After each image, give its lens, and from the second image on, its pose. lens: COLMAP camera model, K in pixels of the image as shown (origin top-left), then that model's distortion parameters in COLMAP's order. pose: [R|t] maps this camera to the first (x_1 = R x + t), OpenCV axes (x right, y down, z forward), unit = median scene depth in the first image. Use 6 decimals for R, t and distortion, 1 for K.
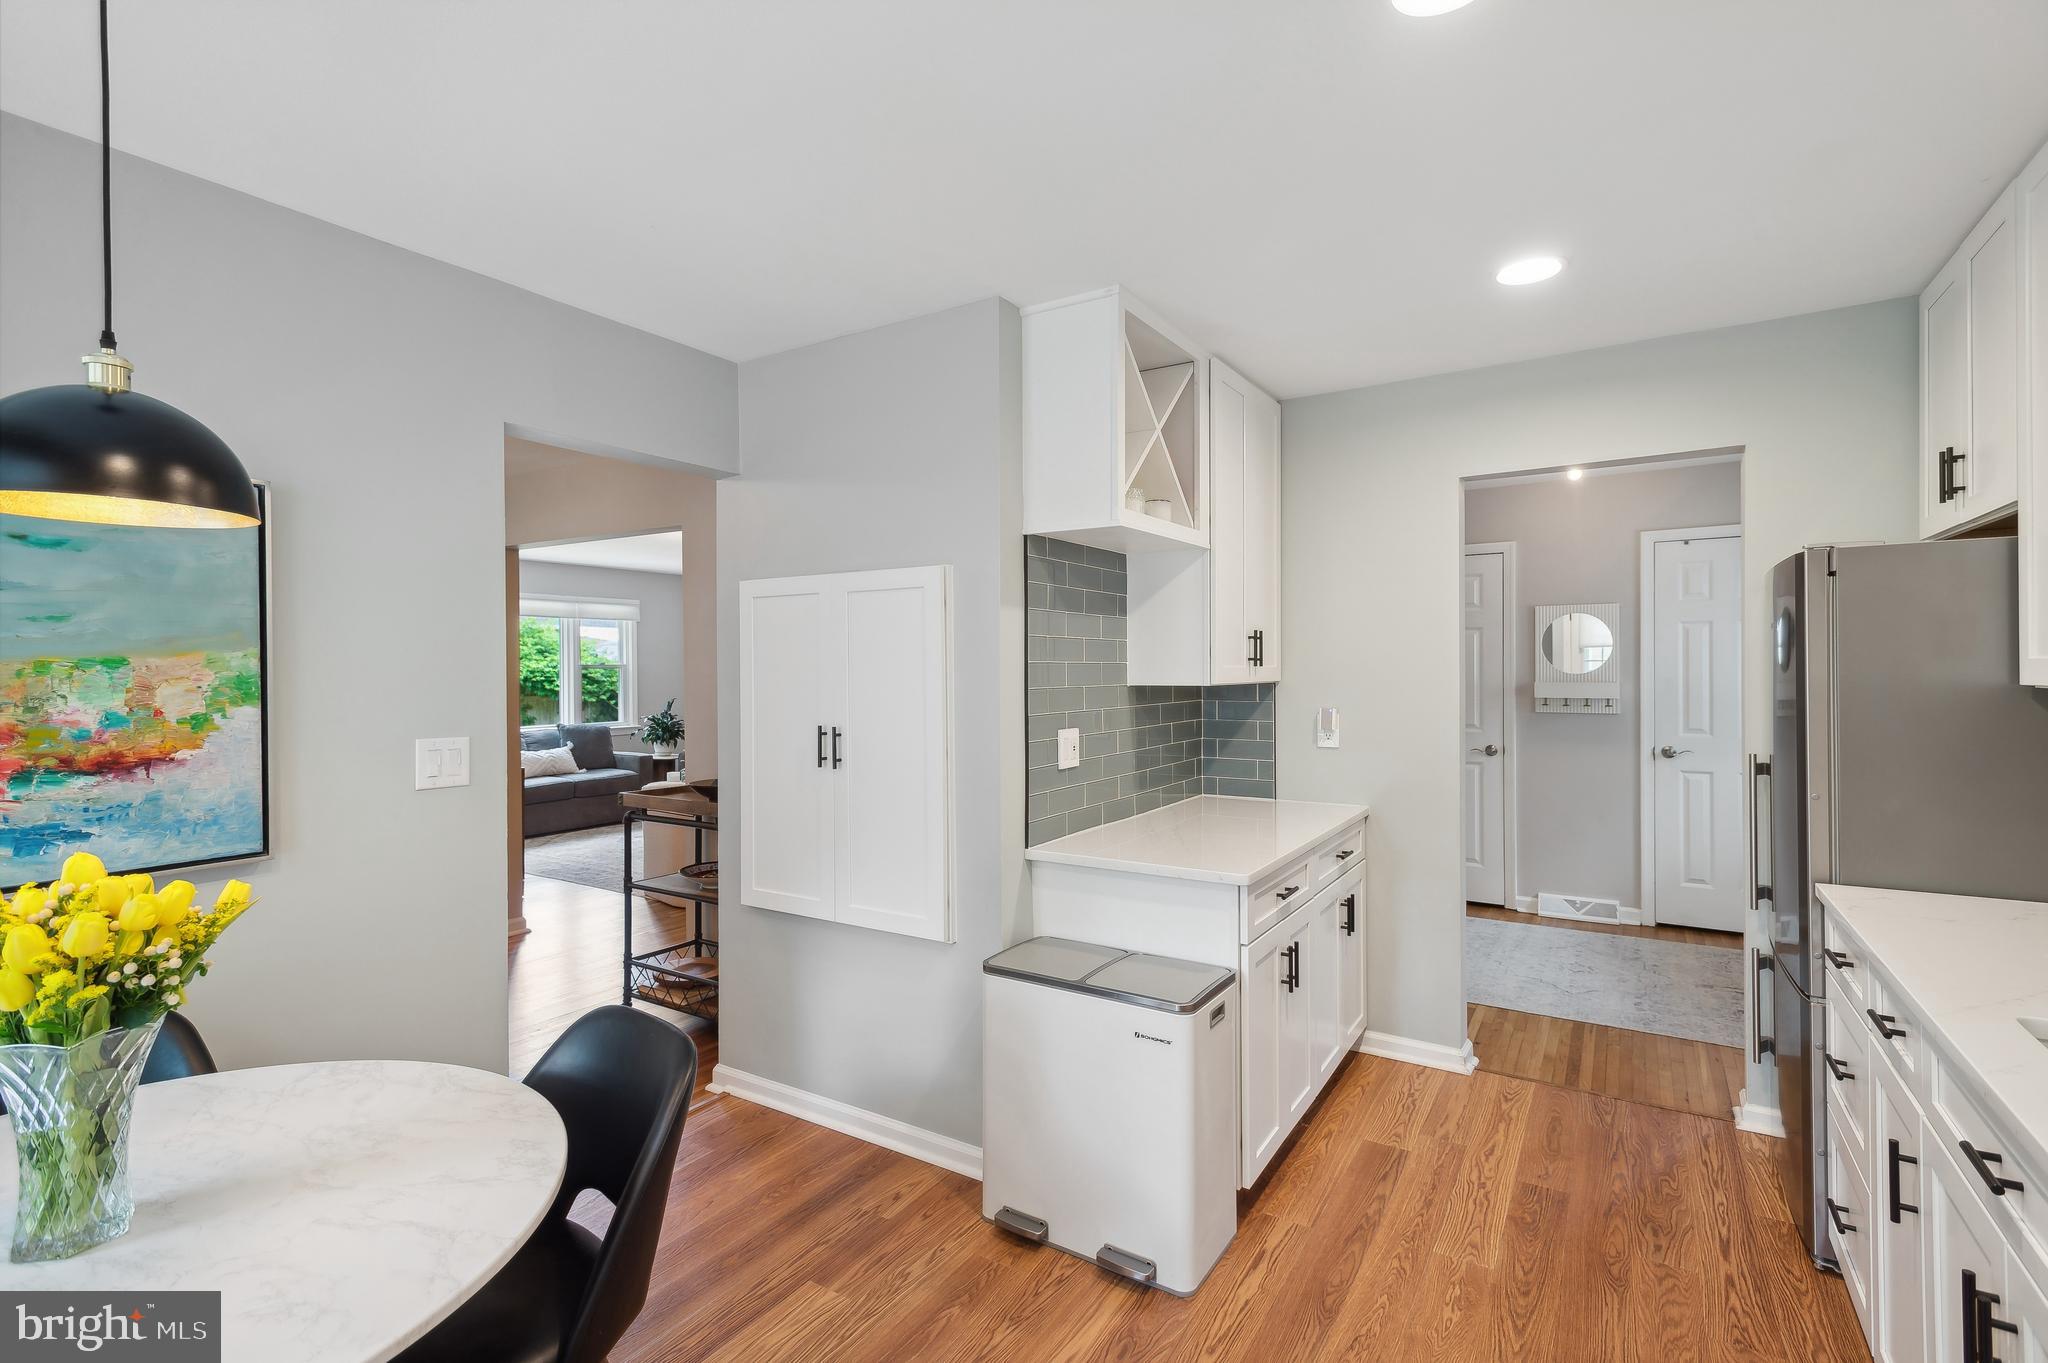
lens RADIAL K [[953.0, 0, 1017.2], [0, 953.0, 679.0], [0, 0, 1]] dist [0.014183, 0.001283]
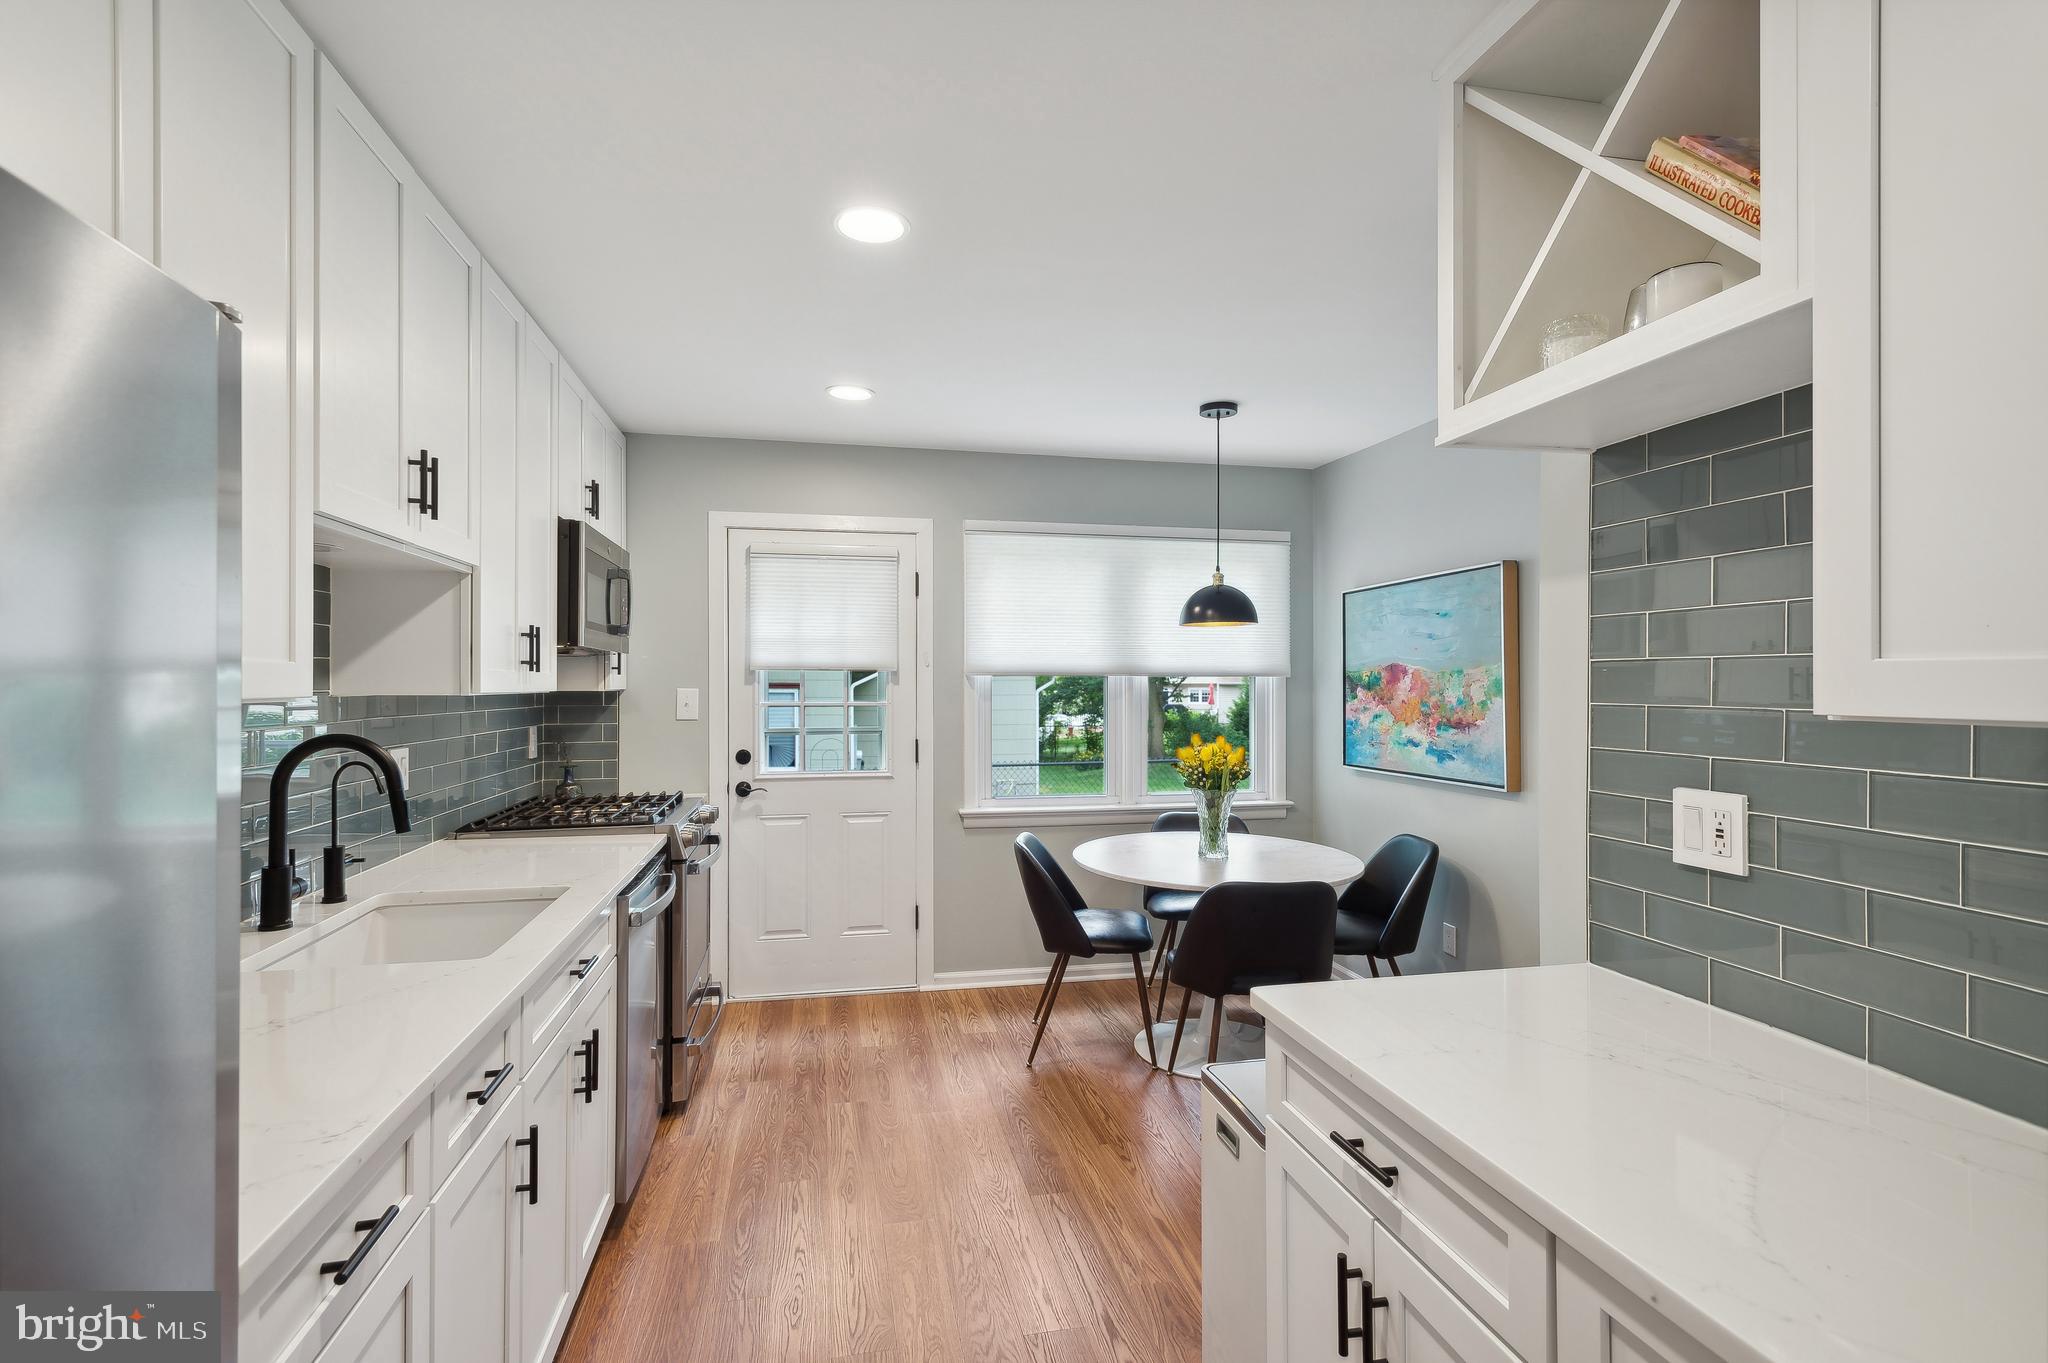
lens RADIAL K [[953.0, 0, 1022.9], [0, 953.0, 677.1], [0, 0, 1]] dist [0.014183, 0.001283]
pose [[-0.718190, 0.003409, -0.695839, 1.026965], [0.002042, 0.999994, 0.002791, -0.014557], [0.695844, 0.000584, -0.718193, 1.732764]]
